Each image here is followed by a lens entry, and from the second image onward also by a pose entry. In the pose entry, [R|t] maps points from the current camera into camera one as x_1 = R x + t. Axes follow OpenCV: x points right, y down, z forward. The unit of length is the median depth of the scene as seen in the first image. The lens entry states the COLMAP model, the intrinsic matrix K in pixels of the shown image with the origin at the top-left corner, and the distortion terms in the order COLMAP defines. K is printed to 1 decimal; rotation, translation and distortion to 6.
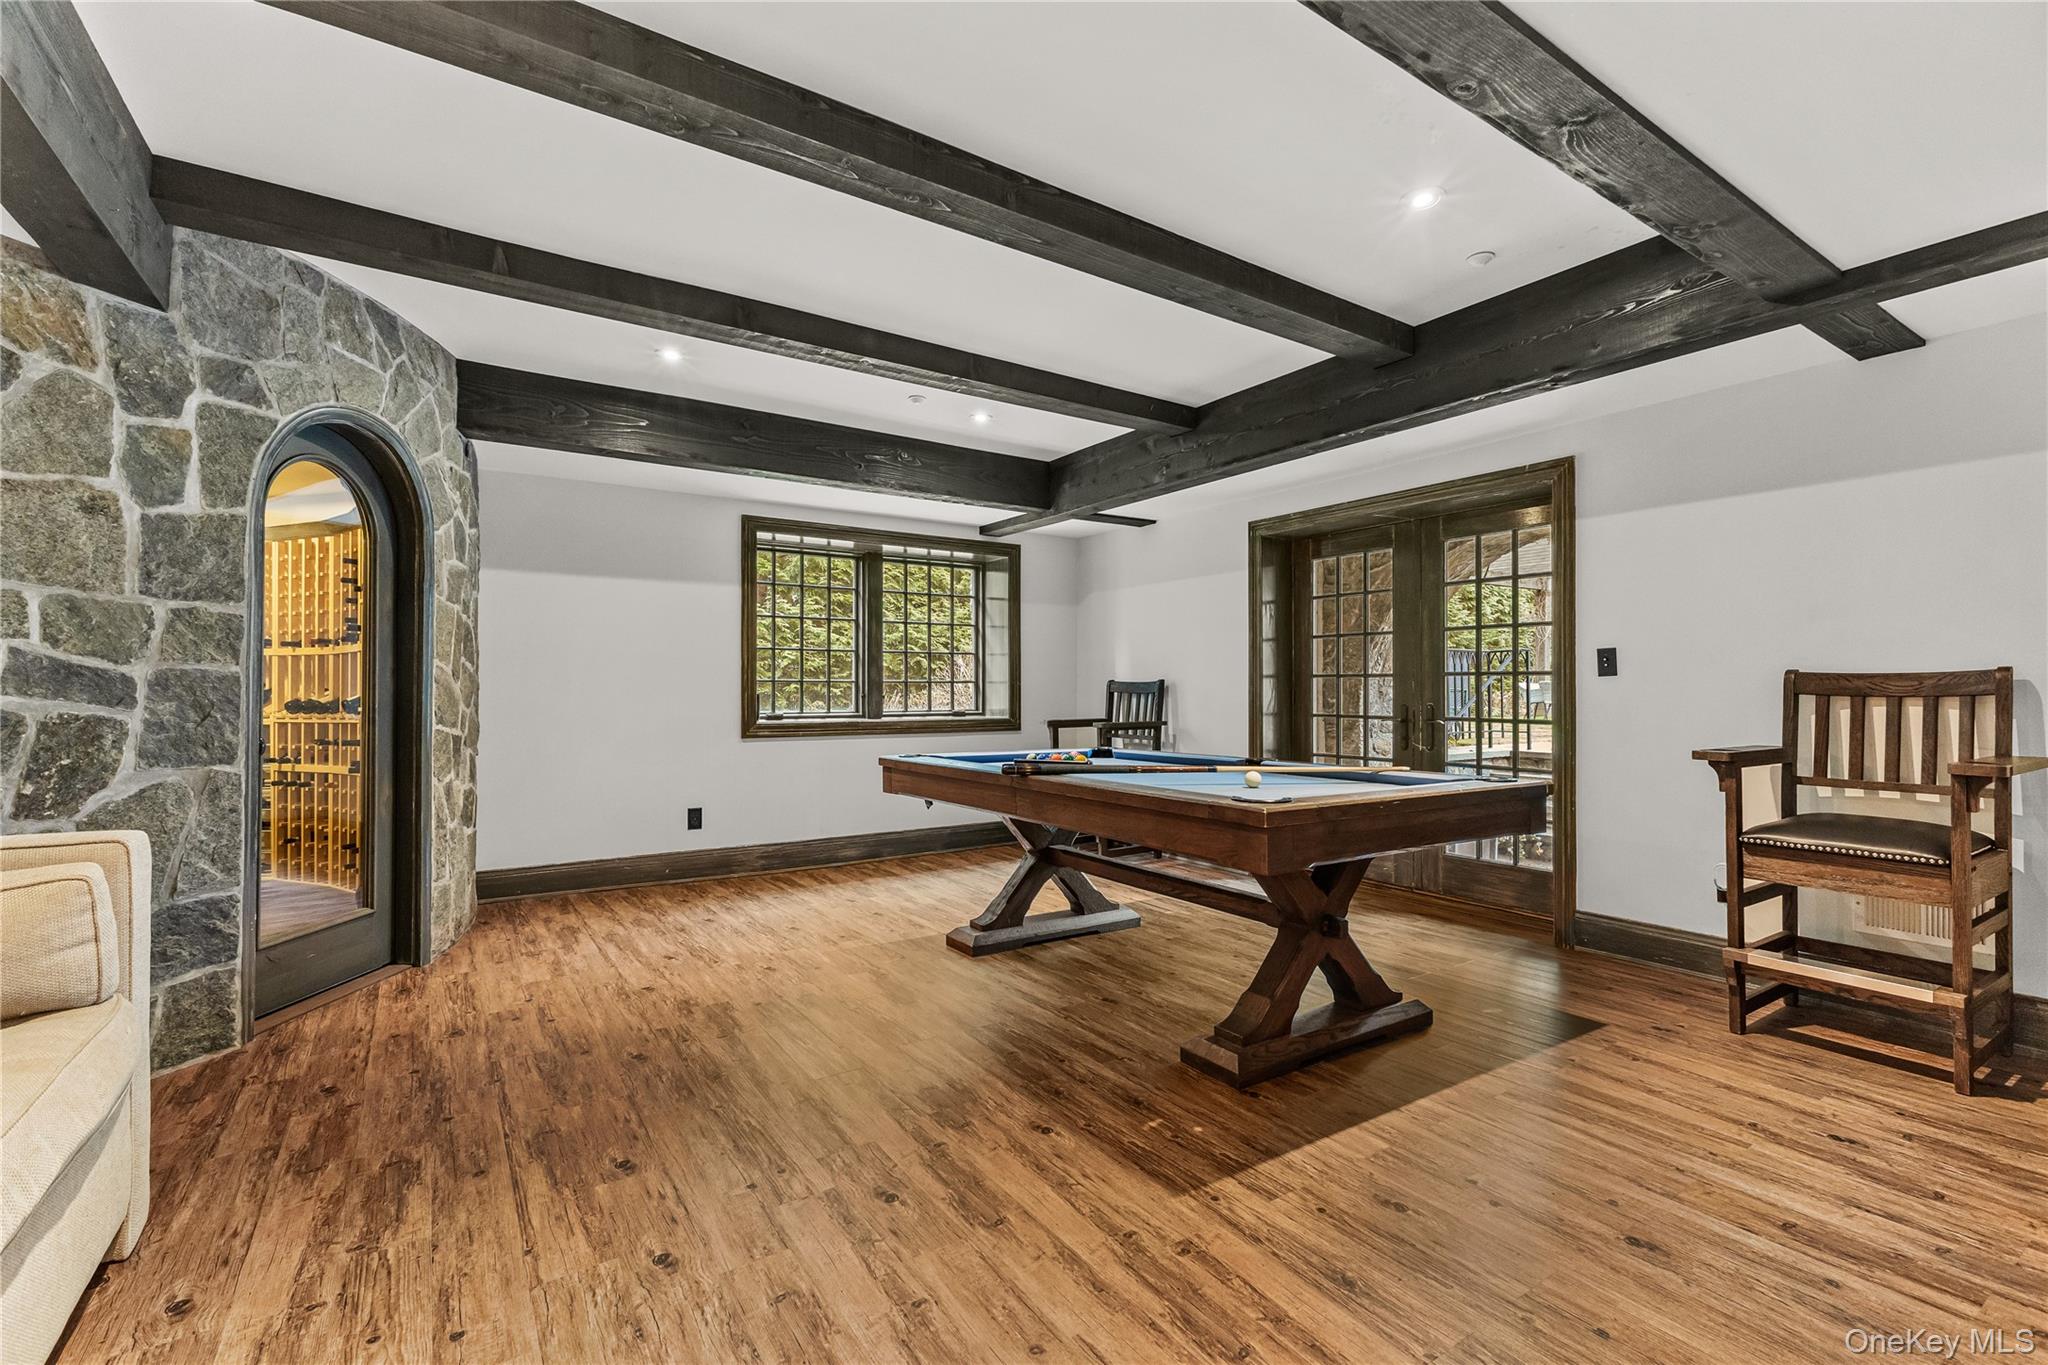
lens RADIAL K [[892.0, 0, 1017.0], [0, 892.0, 685.5], [0, 0, 1]] dist [0.009407, 0.000246]
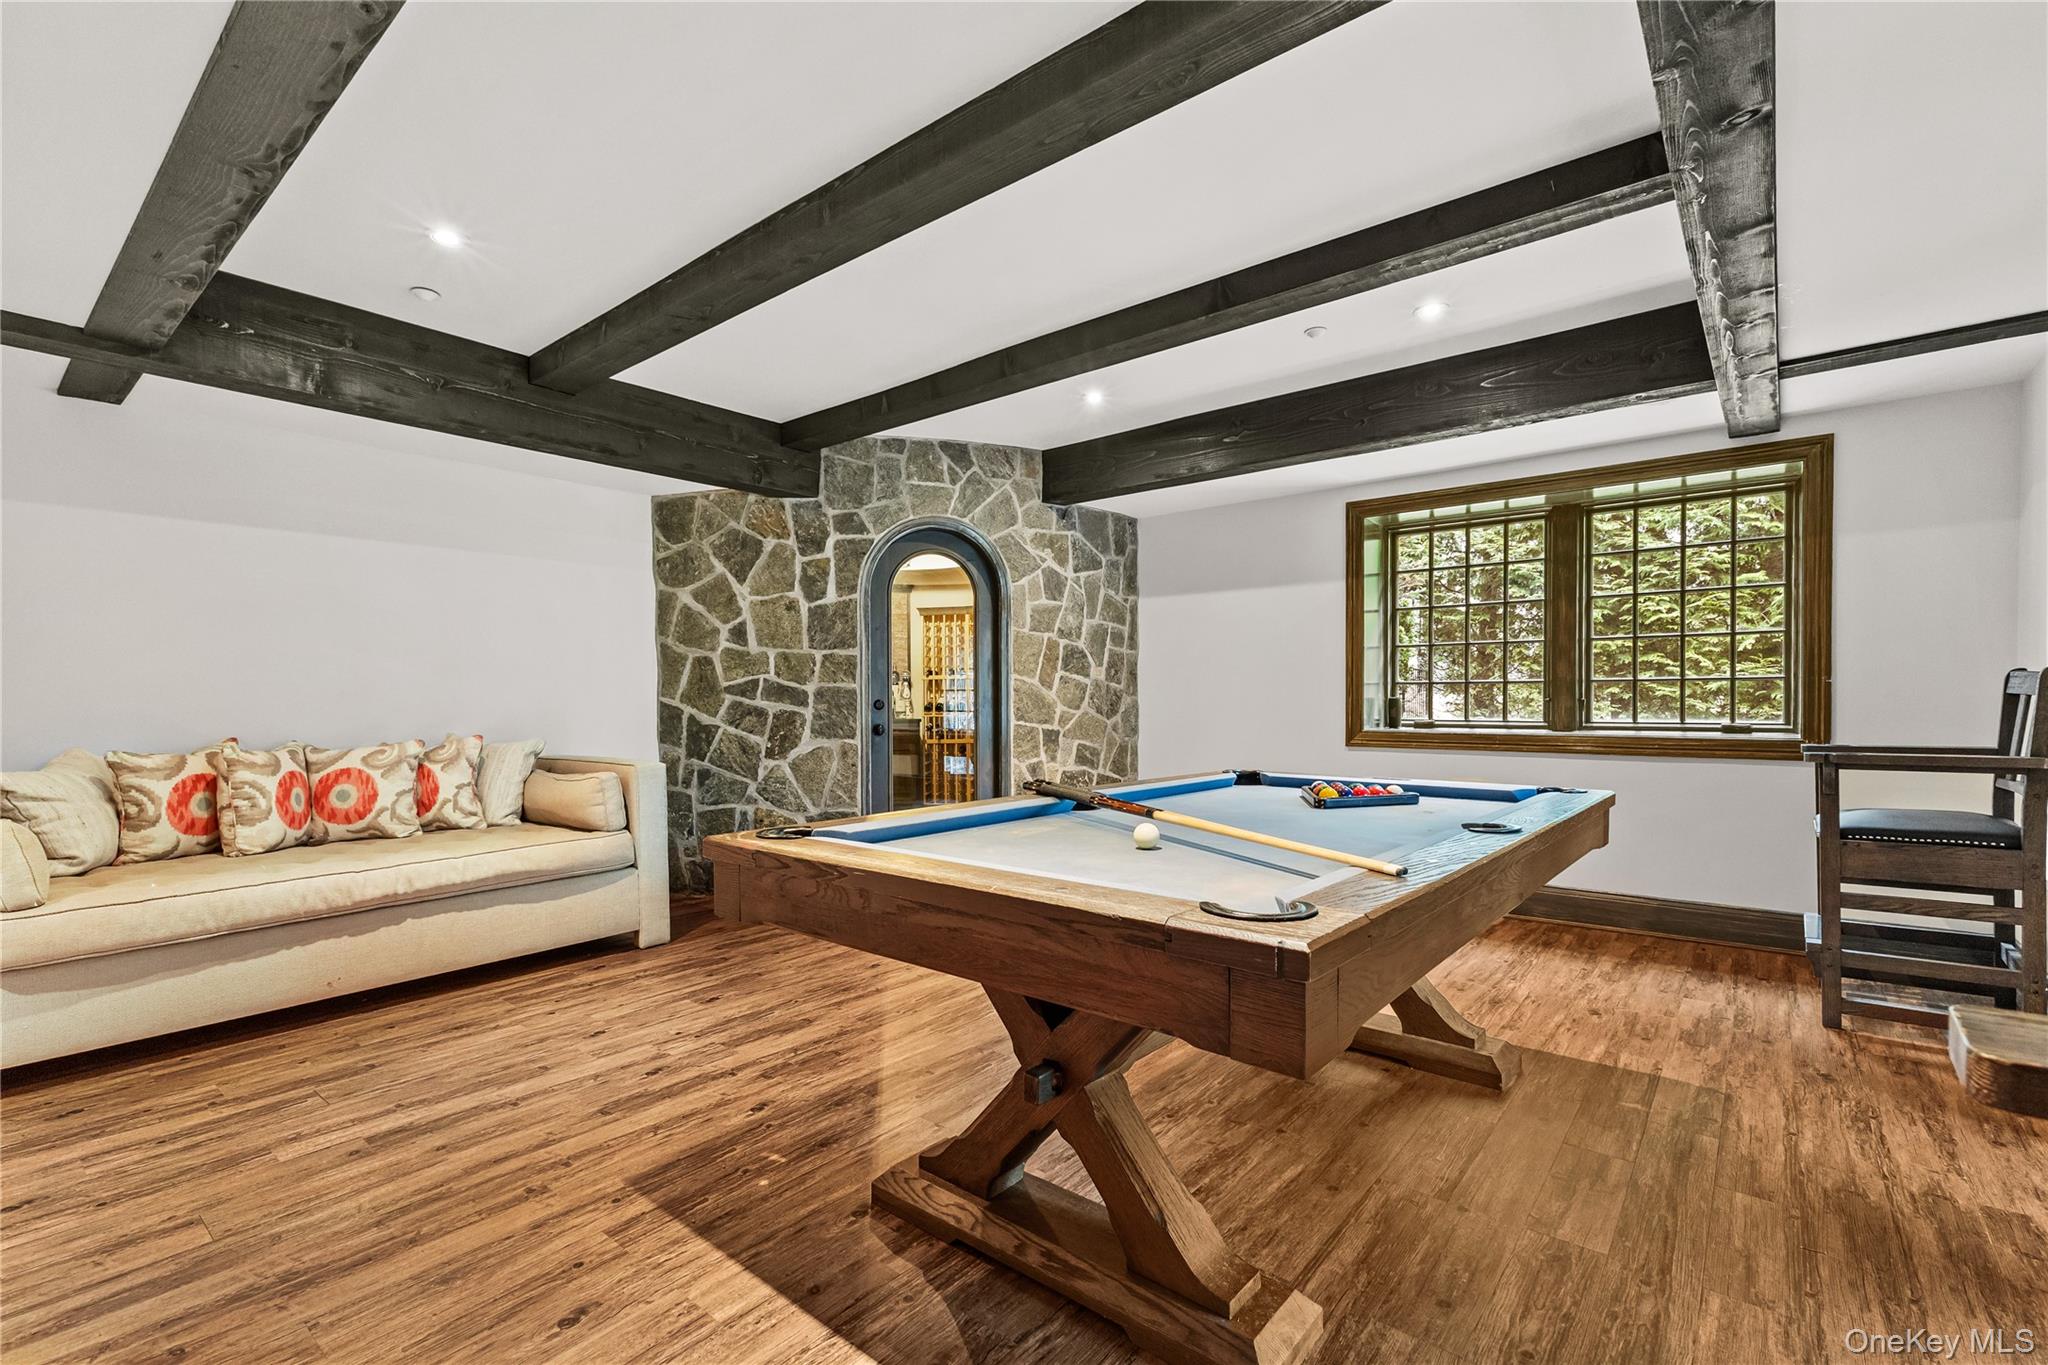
lens RADIAL K [[892.0, 0, 1039.3], [0, 892.0, 714.0], [0, 0, 1]] dist [0.009407, 0.000246]
pose [[0.308235, 0.017217, -0.951155, 1.016692], [0.012729, 0.999672, 0.022221, 0.003407], [0.951225, -0.018956, 0.307914, 0.883873]]
